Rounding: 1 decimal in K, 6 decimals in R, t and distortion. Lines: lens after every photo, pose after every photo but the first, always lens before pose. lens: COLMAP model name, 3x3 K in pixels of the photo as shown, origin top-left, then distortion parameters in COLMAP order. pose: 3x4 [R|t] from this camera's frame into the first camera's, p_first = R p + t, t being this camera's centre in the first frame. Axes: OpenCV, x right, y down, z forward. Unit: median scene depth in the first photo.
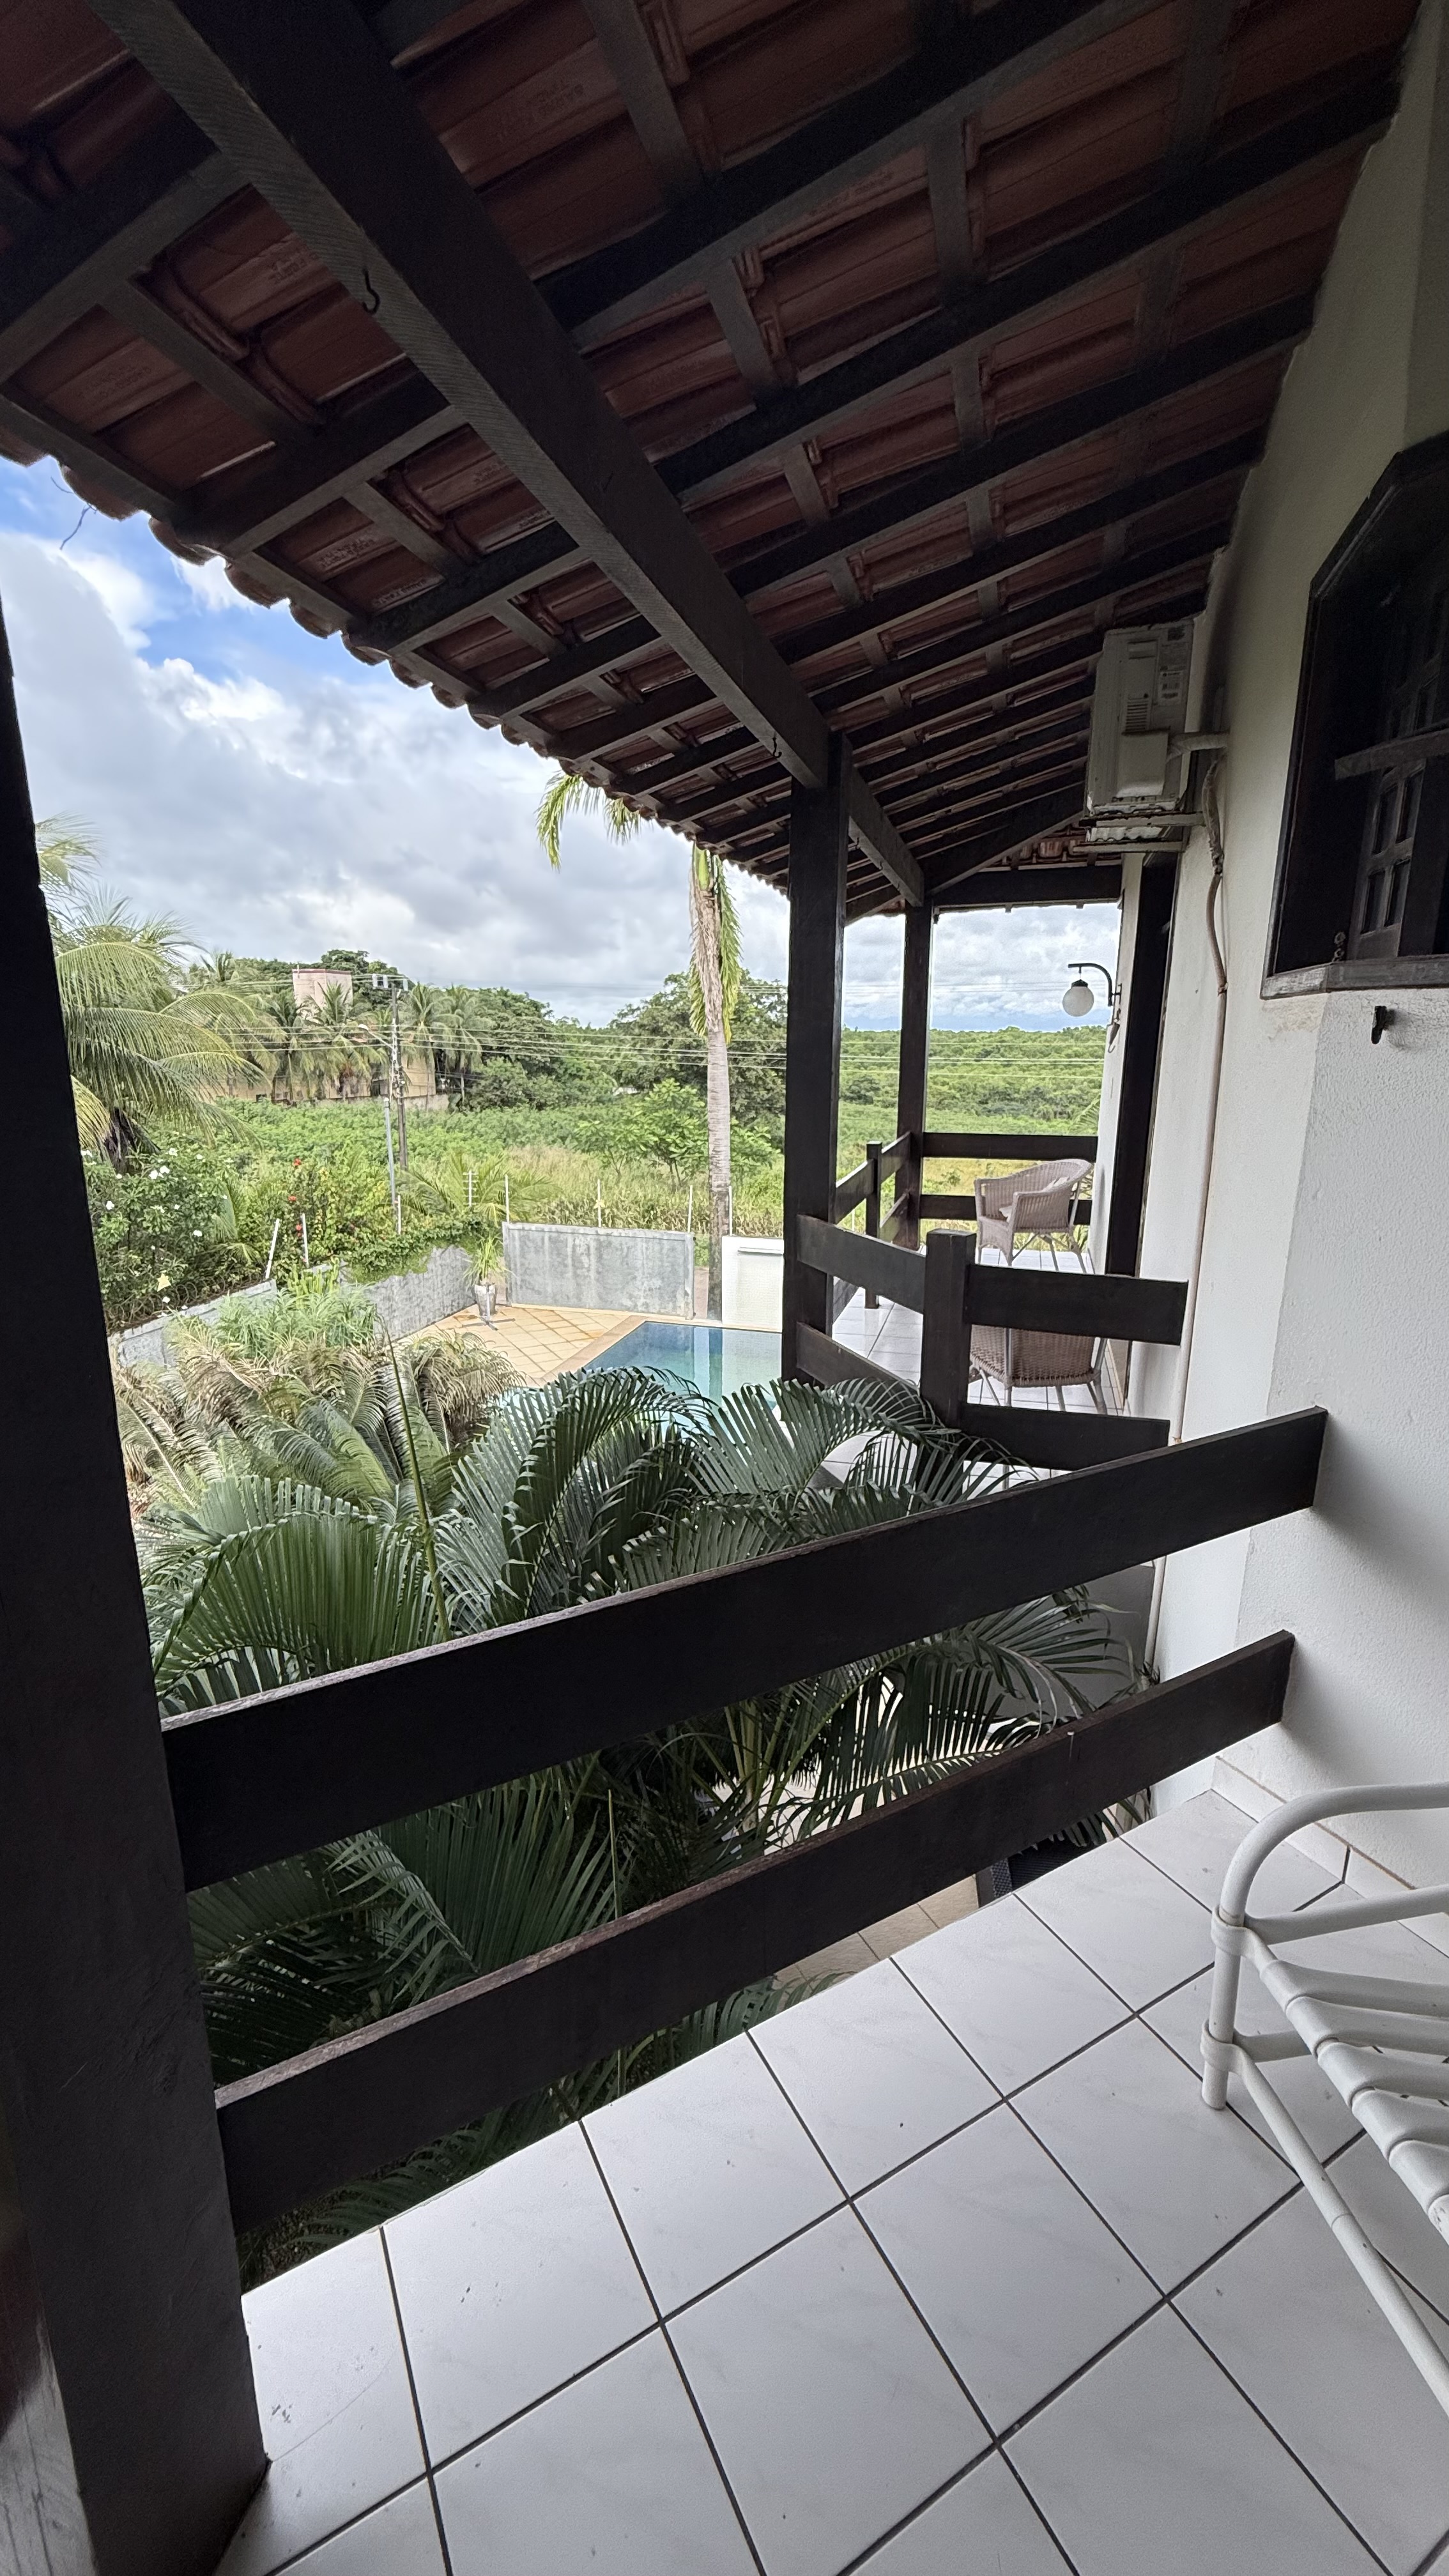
lens RADIAL K [[1017.3, 0, 718.4], [0, 1017.3, 1277.1], [0, 0, 1]] dist [-0.004888, 0.000990]
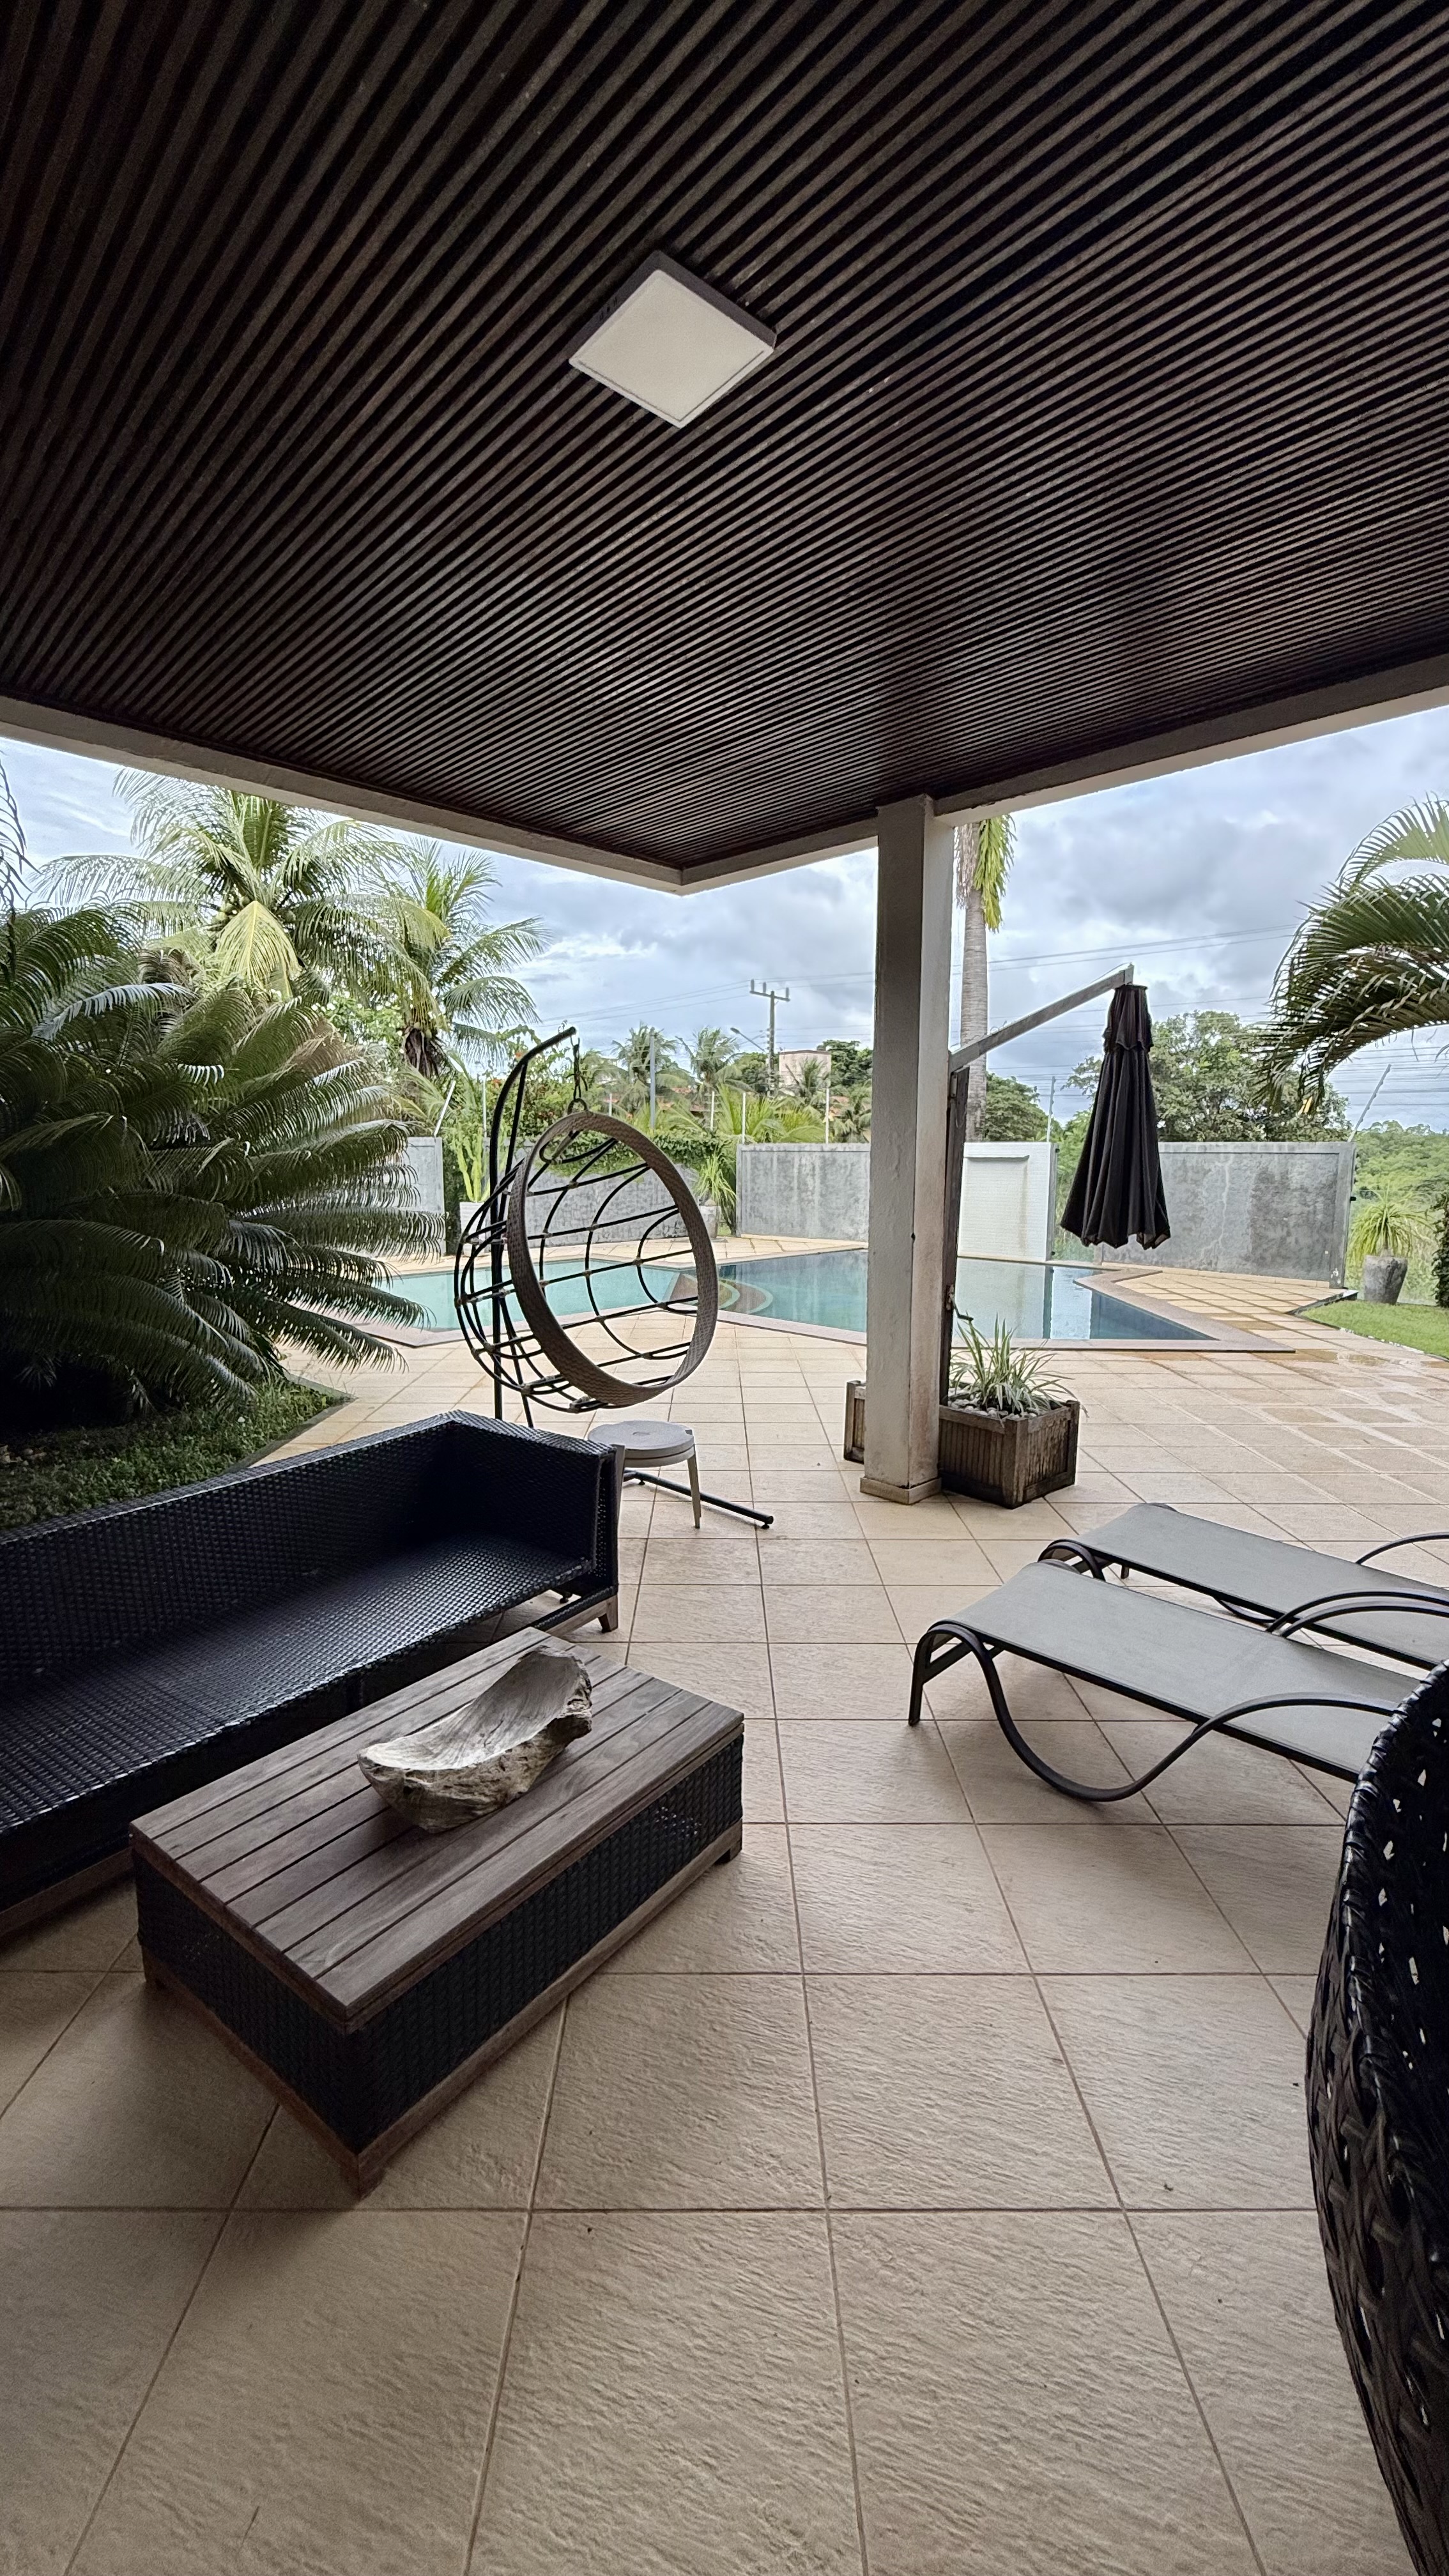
lens RADIAL K [[1017.3, 0, 719.7], [0, 1017.3, 1285.7], [0, 0, 1]] dist [-0.004888, 0.000990]
pose [[0.881362, 0.062510, -0.468289, 0.095116], [-0.108310, 0.991543, -0.071493, 0.062591], [0.459859, 0.113732, 0.880678, 0.081985]]
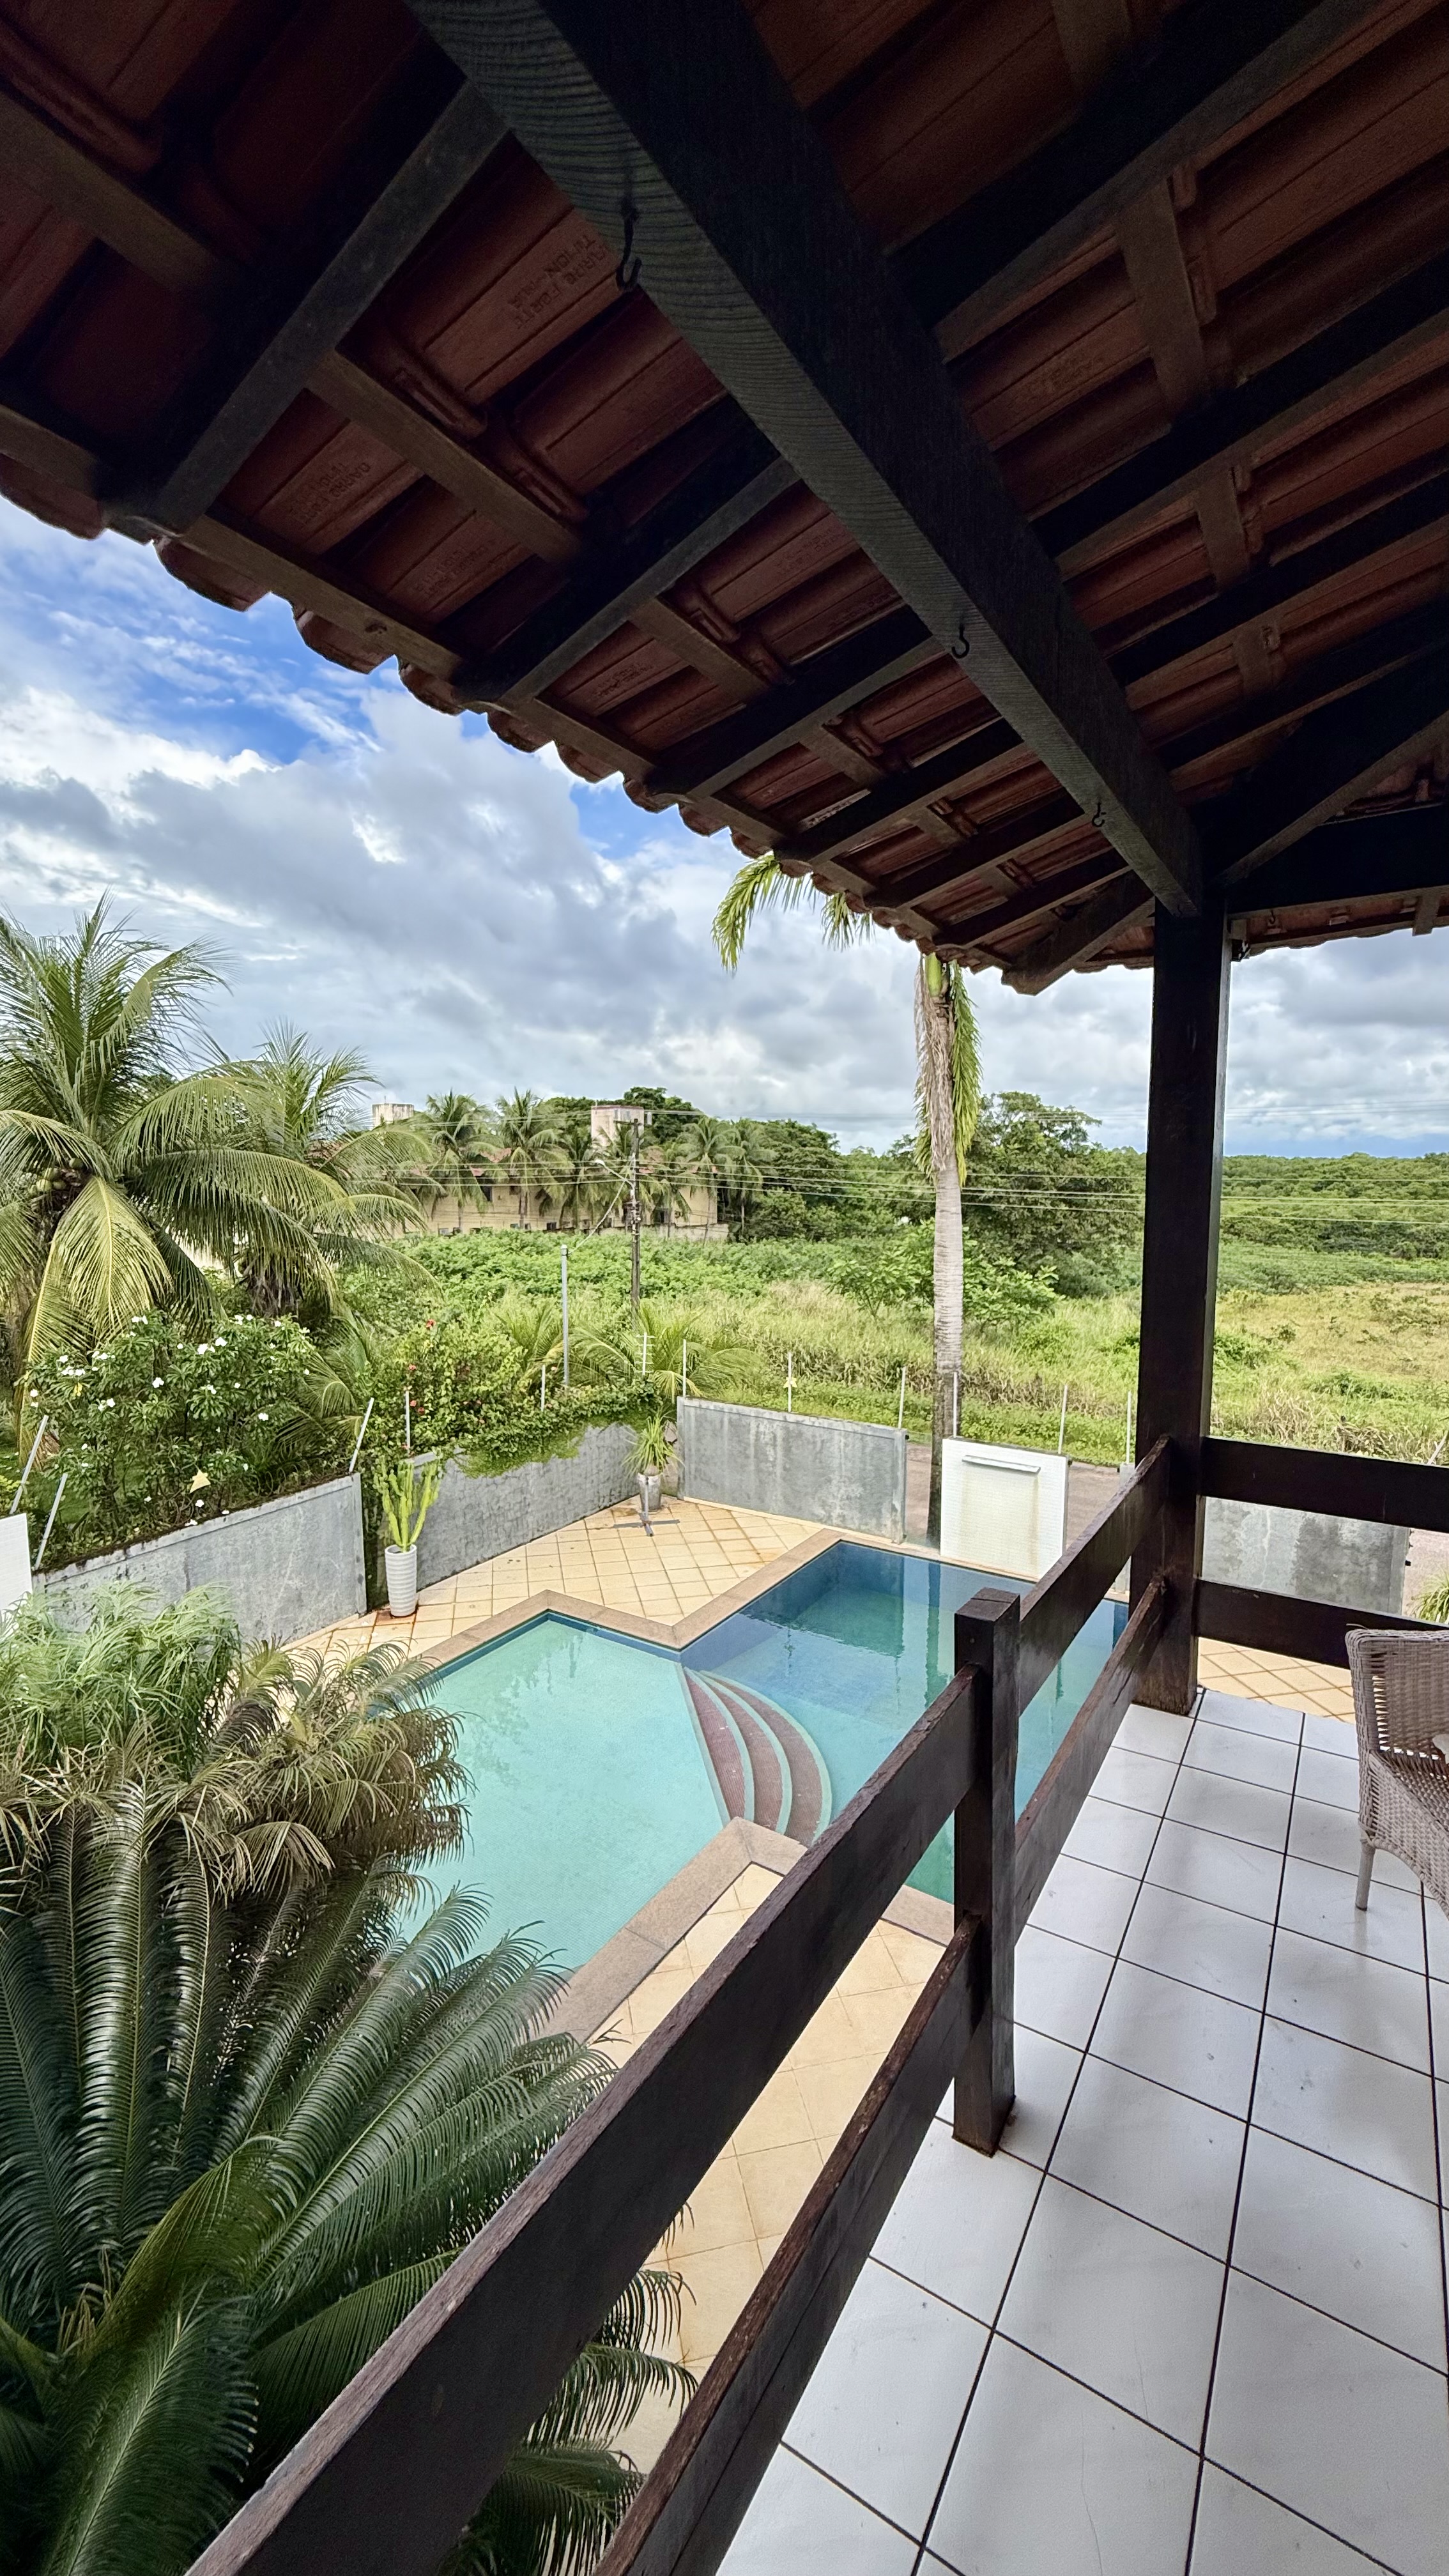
lens RADIAL K [[1017.3, 0, 718.0], [0, 1017.3, 1297.8], [0, 0, 1]] dist [-0.004888, 0.000990]
pose [[0.959349, 0.032341, -0.280364, 0.021210], [-0.060906, 0.993728, -0.093777, -0.025620], [0.275573, 0.107041, 0.955302, 0.091829]]
